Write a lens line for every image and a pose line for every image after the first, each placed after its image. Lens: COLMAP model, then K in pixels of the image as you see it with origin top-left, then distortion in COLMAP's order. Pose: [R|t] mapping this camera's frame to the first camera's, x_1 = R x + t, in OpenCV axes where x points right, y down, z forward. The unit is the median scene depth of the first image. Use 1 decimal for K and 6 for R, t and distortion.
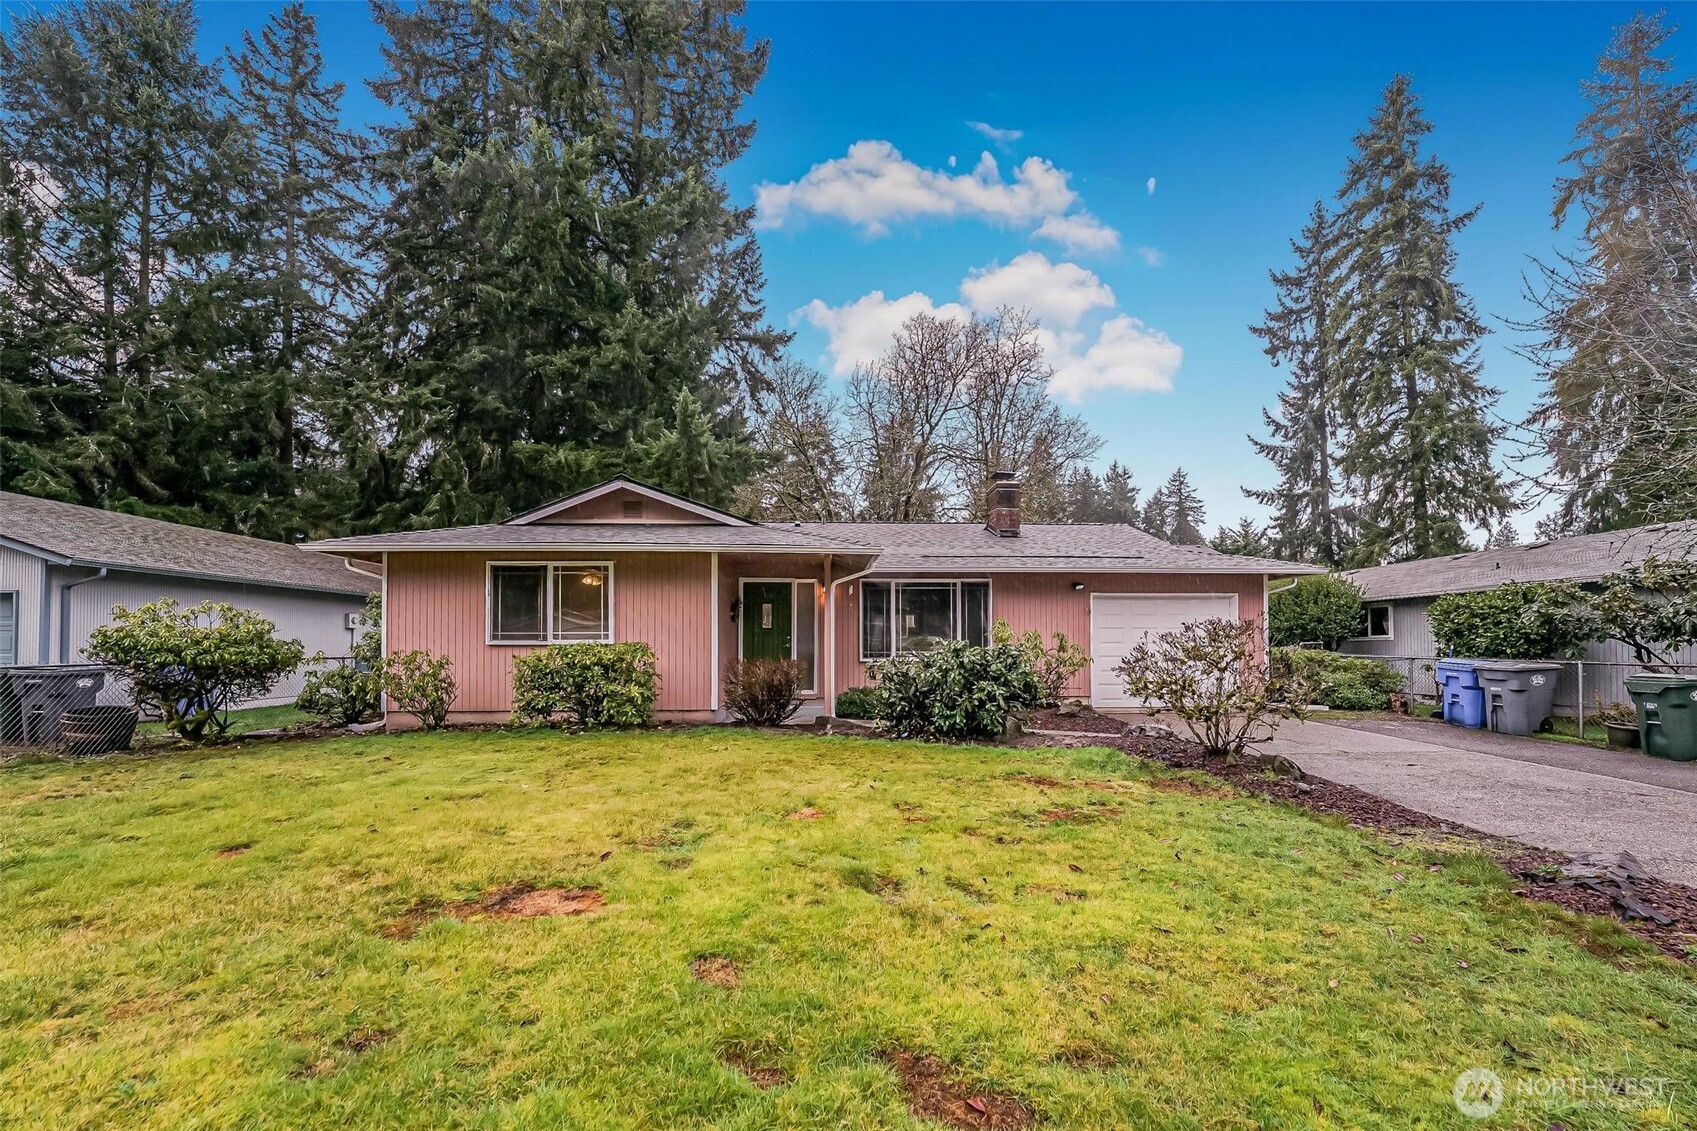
lens RADIAL K [[703.8, 0, 842.1], [0, 703.8, 627.4], [0, 0, 1]] dist [-0.012326, 0.001973]
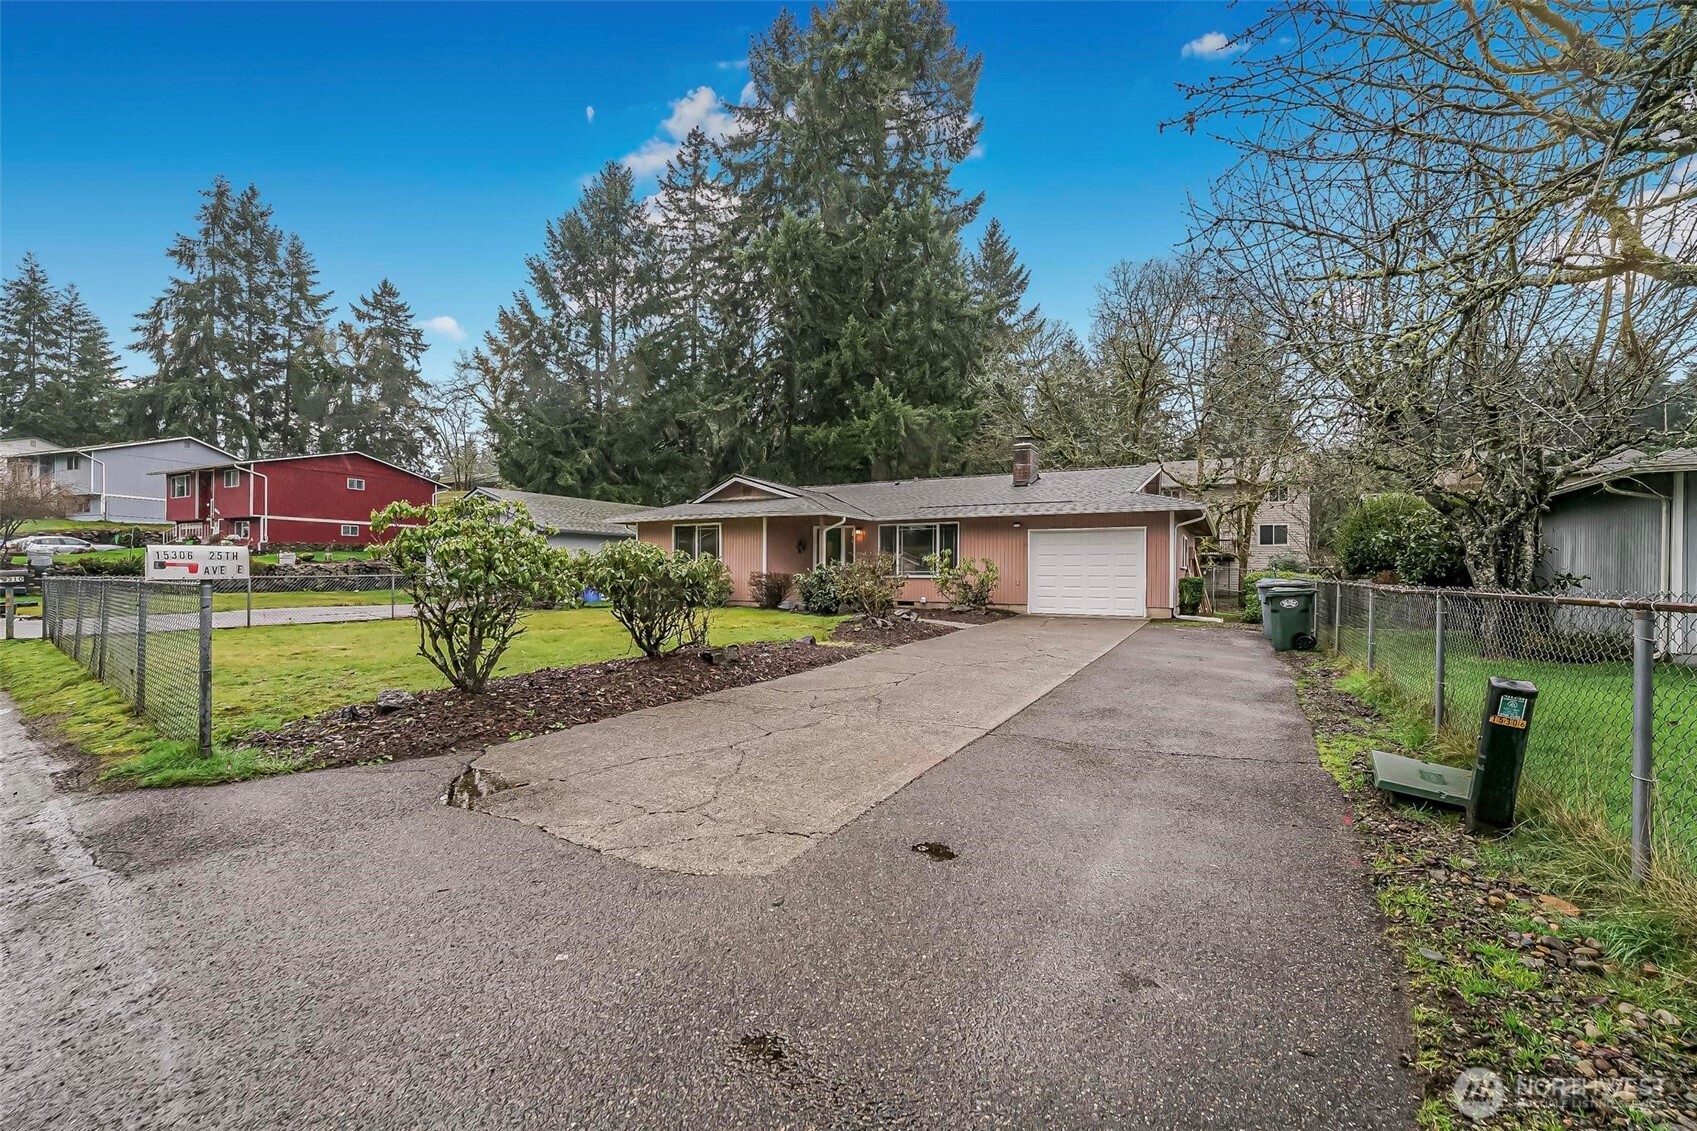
lens RADIAL K [[703.8, 0, 846.3], [0, 703.8, 573.3], [0, 0, 1]] dist [-0.012326, 0.001973]
pose [[0.859724, 0.005110, -0.510734, 0.210365], [0.010096, 0.999585, 0.026995, -0.000963], [0.510660, -0.028365, 0.859315, -0.107858]]
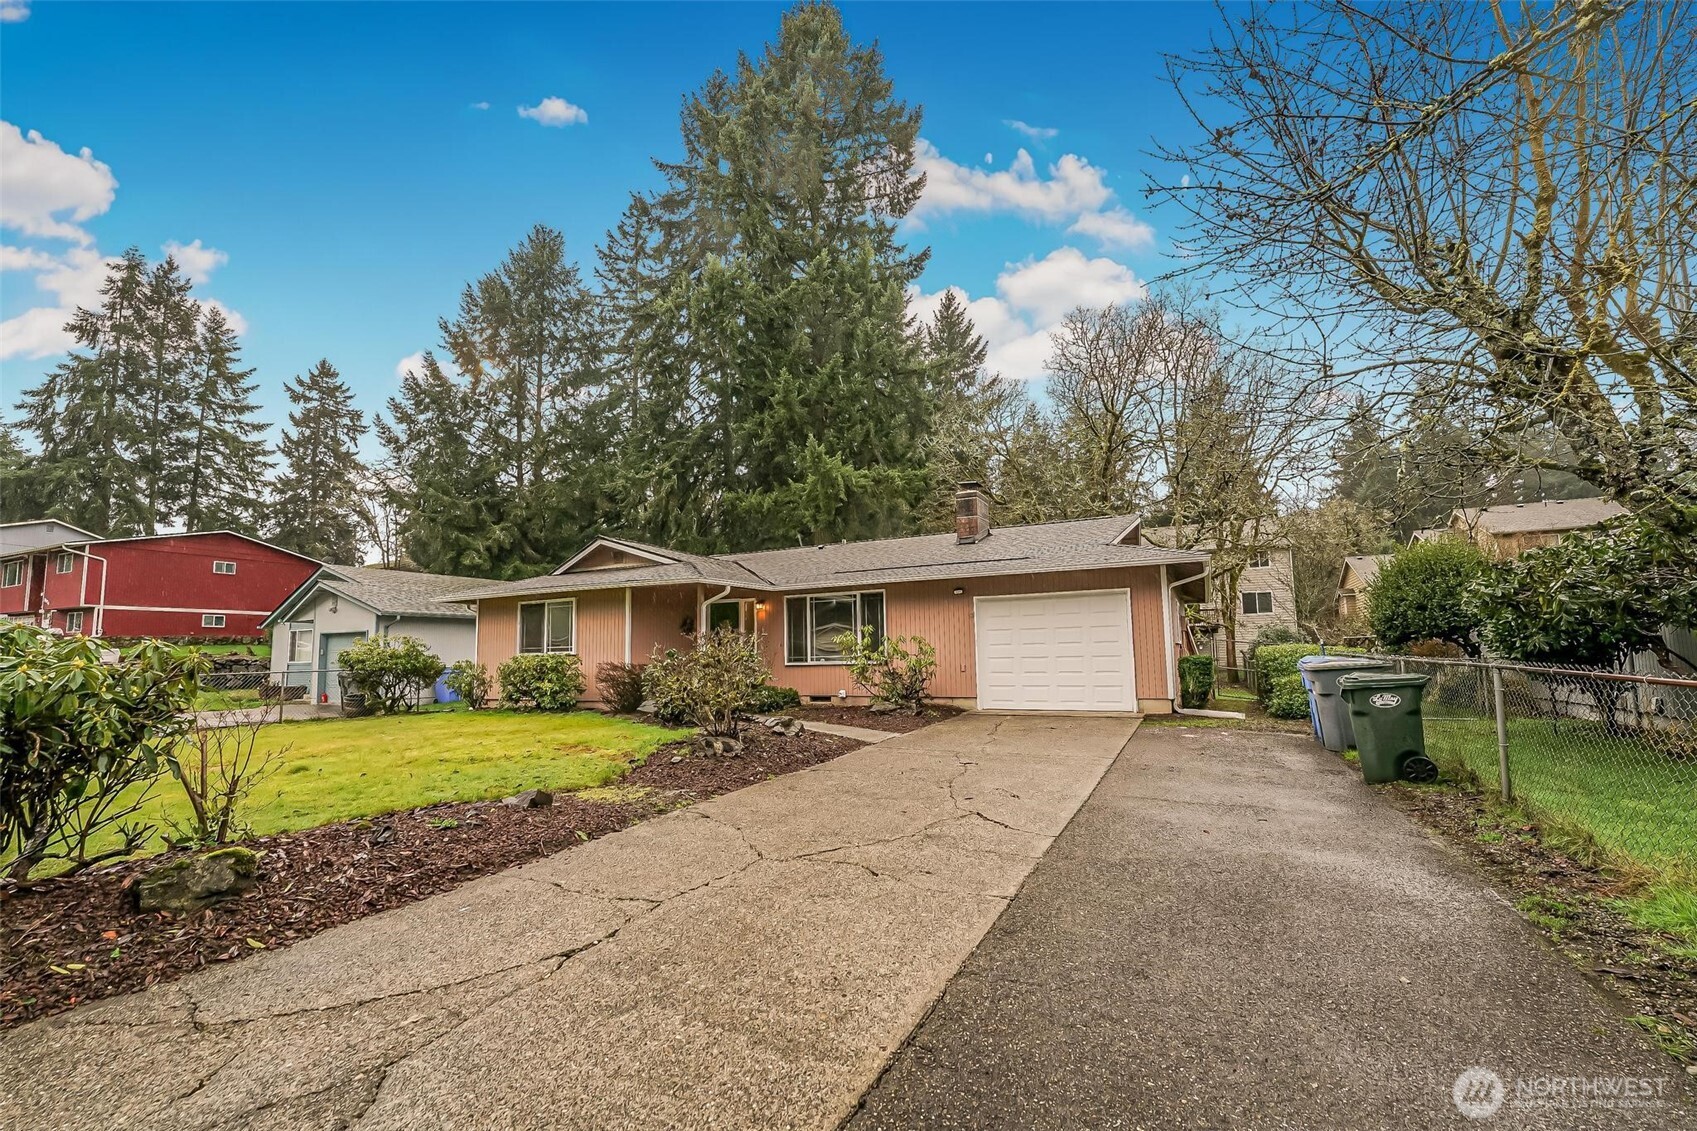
lens RADIAL K [[703.8, 0, 848.5], [0, 703.8, 580.8], [0, 0, 1]] dist [-0.012326, 0.001973]
pose [[0.876918, -0.066217, -0.476057, 0.192226], [0.033838, 0.996512, -0.076279, 0.000336], [0.479447, 0.050782, 0.876100, -0.003508]]
